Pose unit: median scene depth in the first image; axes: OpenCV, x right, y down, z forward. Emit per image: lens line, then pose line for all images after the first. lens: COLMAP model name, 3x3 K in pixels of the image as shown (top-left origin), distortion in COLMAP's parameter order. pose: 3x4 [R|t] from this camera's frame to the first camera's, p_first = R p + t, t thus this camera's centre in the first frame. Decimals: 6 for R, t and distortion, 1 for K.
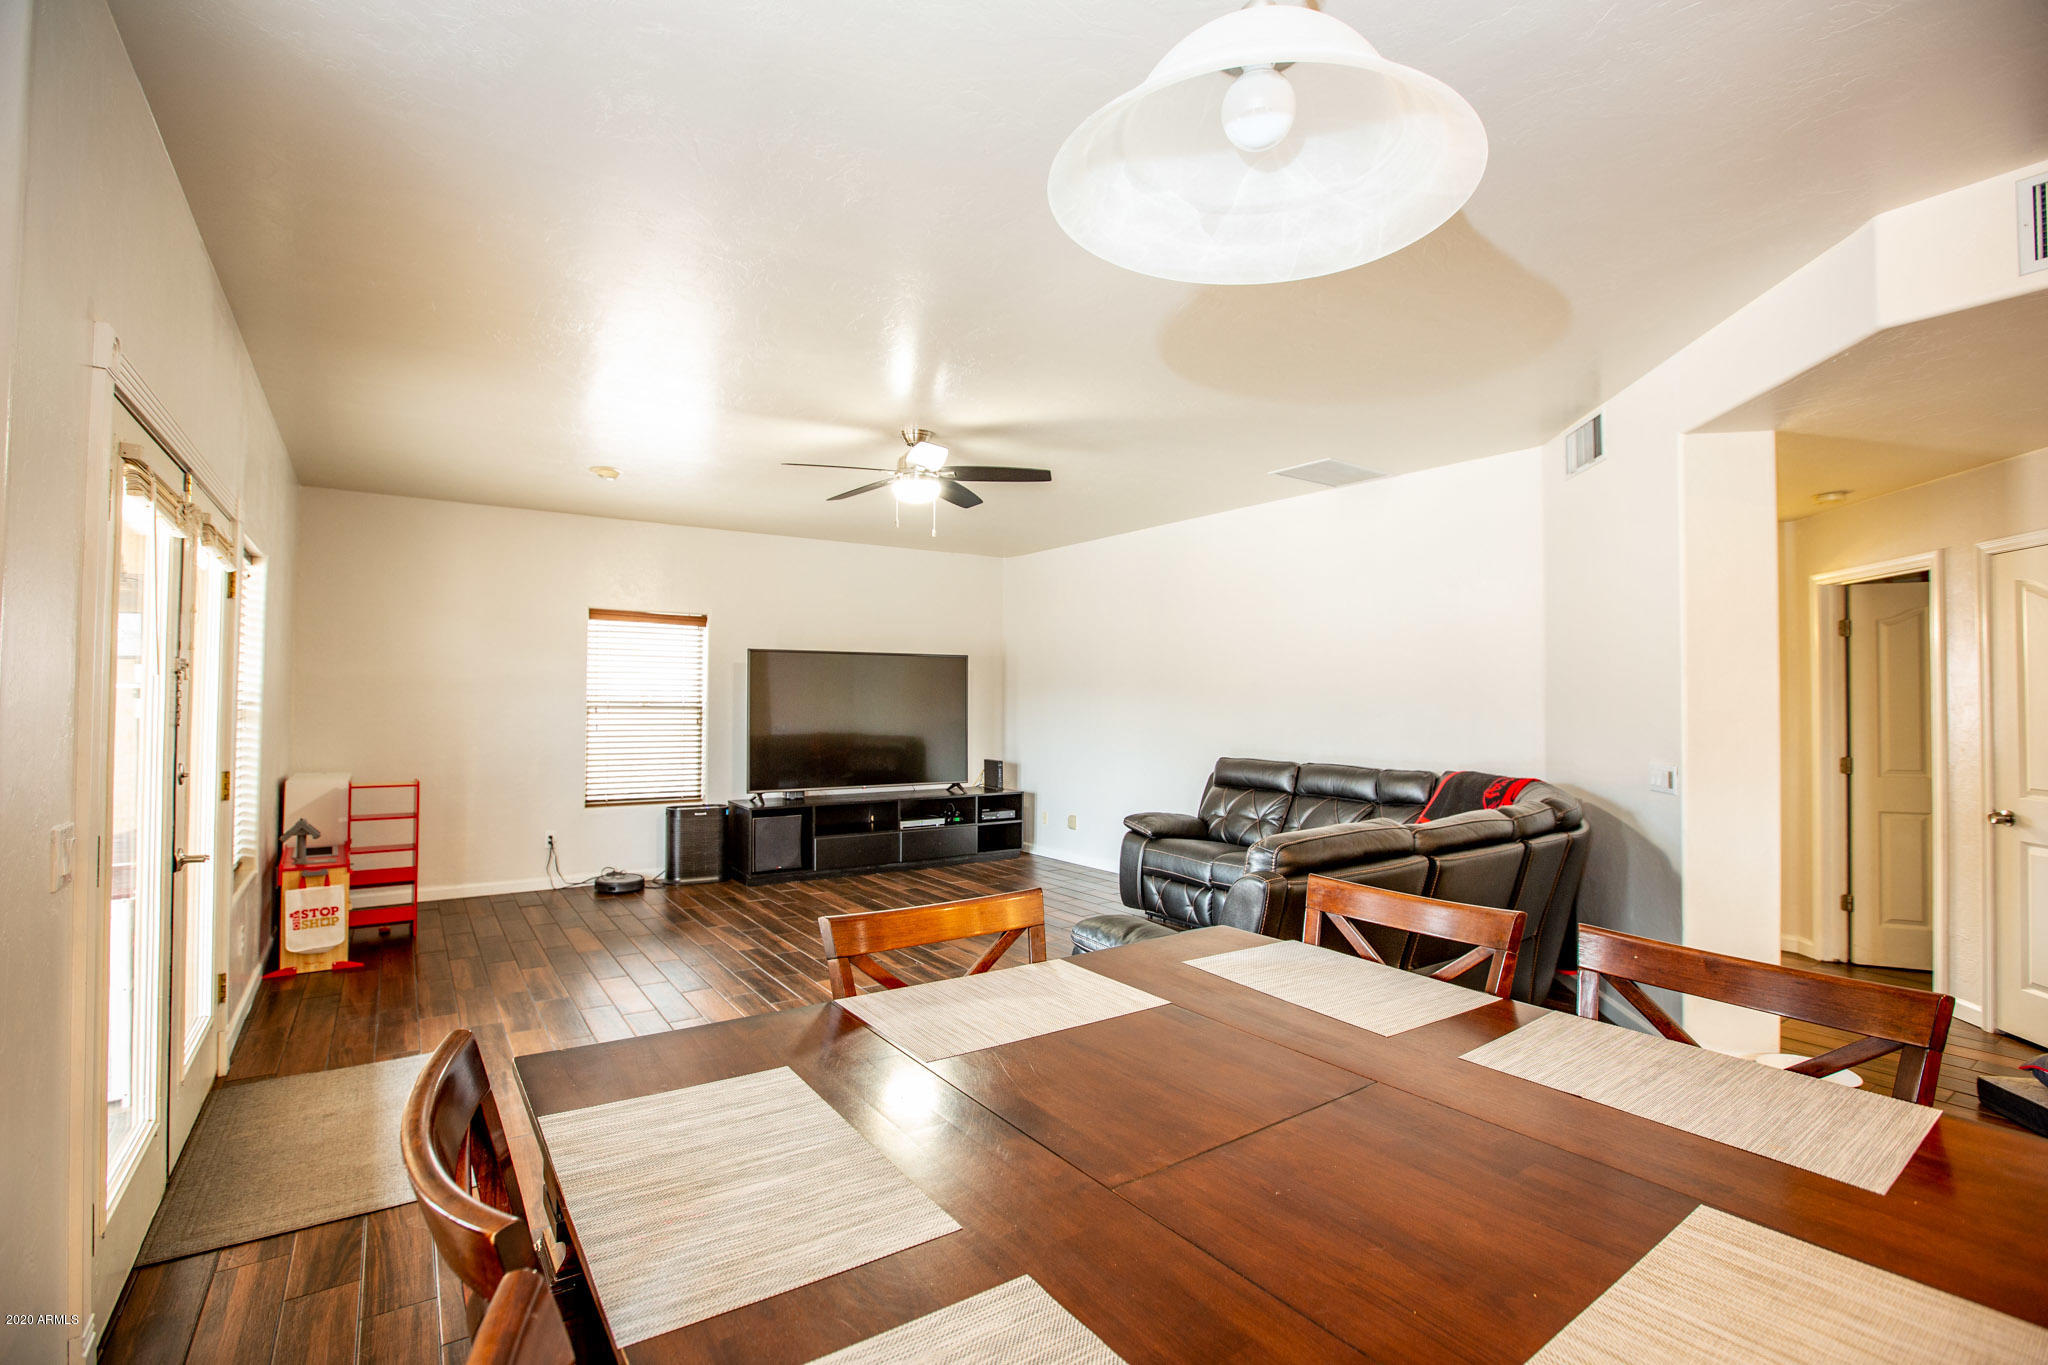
lens RADIAL K [[922.1, 0, 1024.0], [0, 922.1, 682.5], [0, 0, 1]] dist [-0.040882, 0.014152]
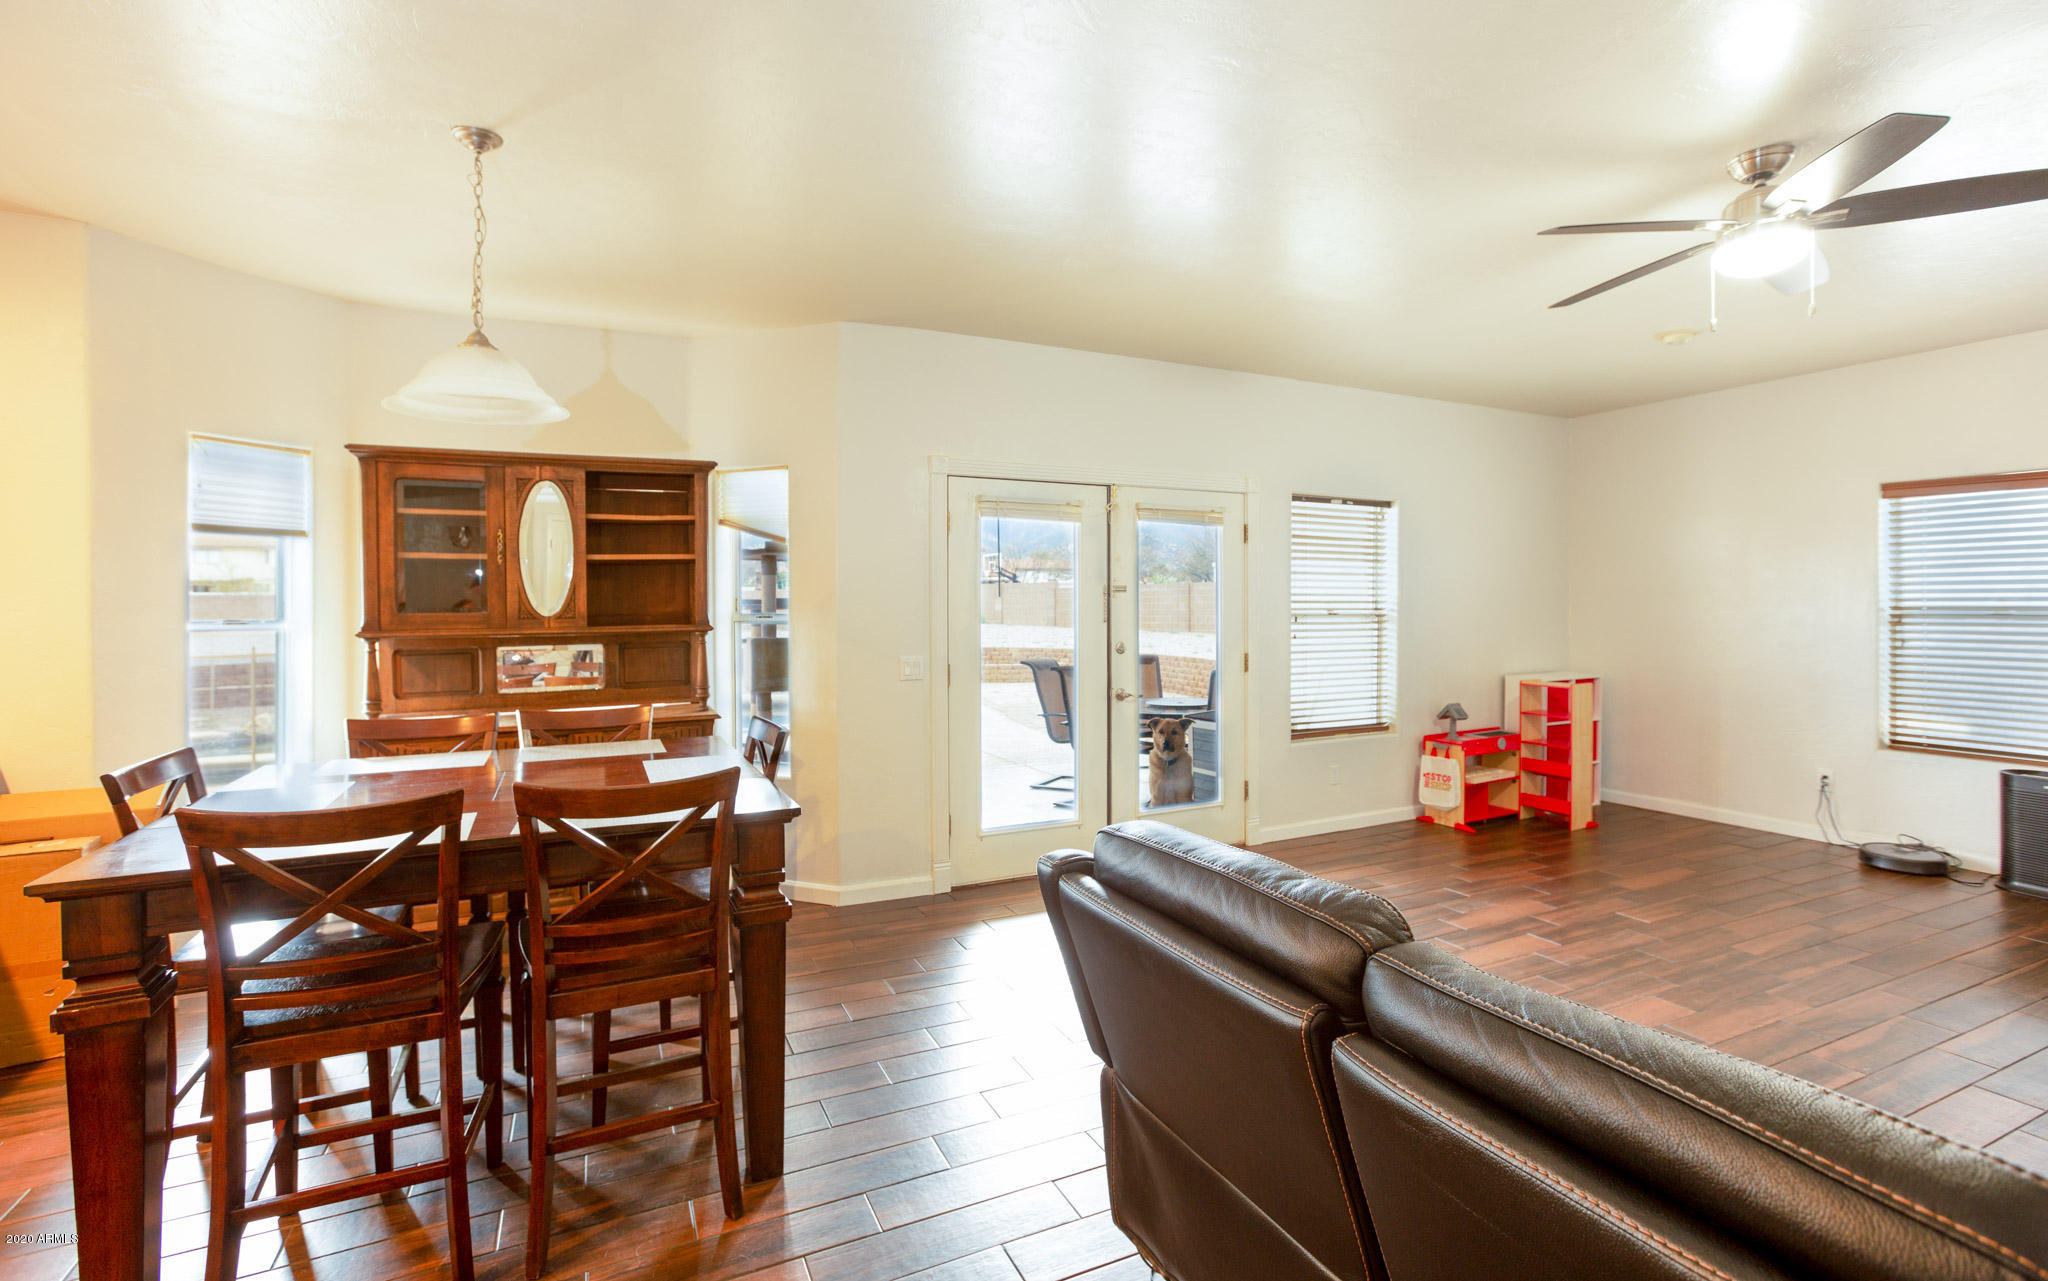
lens RADIAL K [[922.0, 0, 1024.0], [0, 922.0, 640.5], [0, 0, 1]] dist [-0.000598, -0.000062]
pose [[-0.147481, 0.031616, -0.988559, 0.365487], [0.019893, 0.999382, 0.028994, 0.011257], [0.988865, -0.015389, -0.148019, 0.410144]]
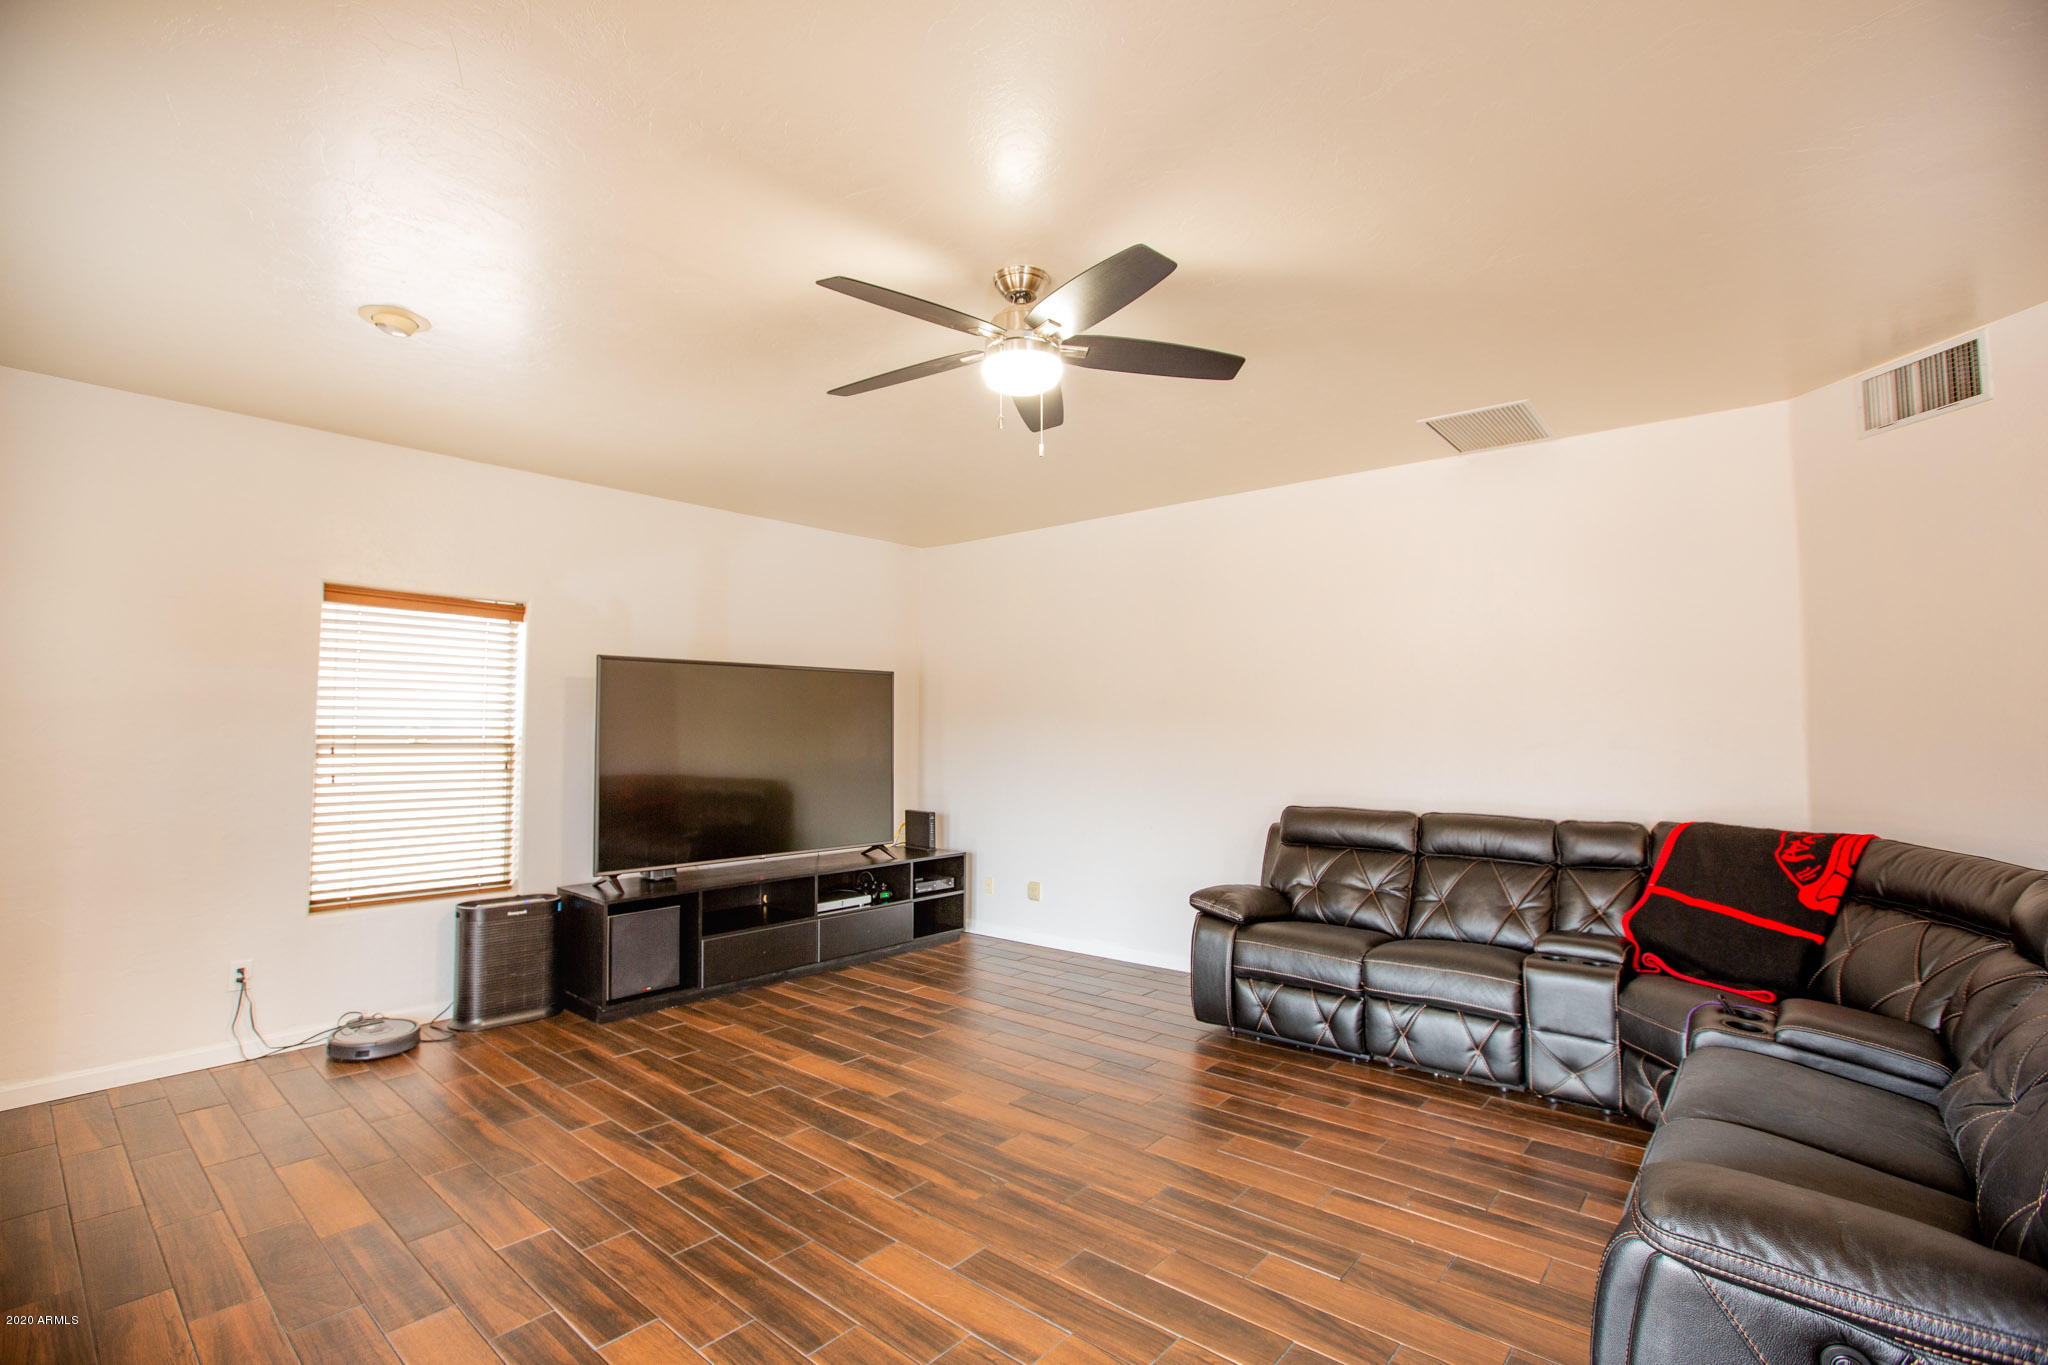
lens RADIAL K [[922.1, 0, 1024.0], [0, 922.1, 682.5], [0, 0, 1]] dist [-0.040882, 0.014152]
pose [[0.966928, 0.009330, 0.254877, -0.177529], [-0.000518, 0.999400, -0.034619, 0.005719], [-0.255047, 0.033342, 0.966354, 0.300606]]
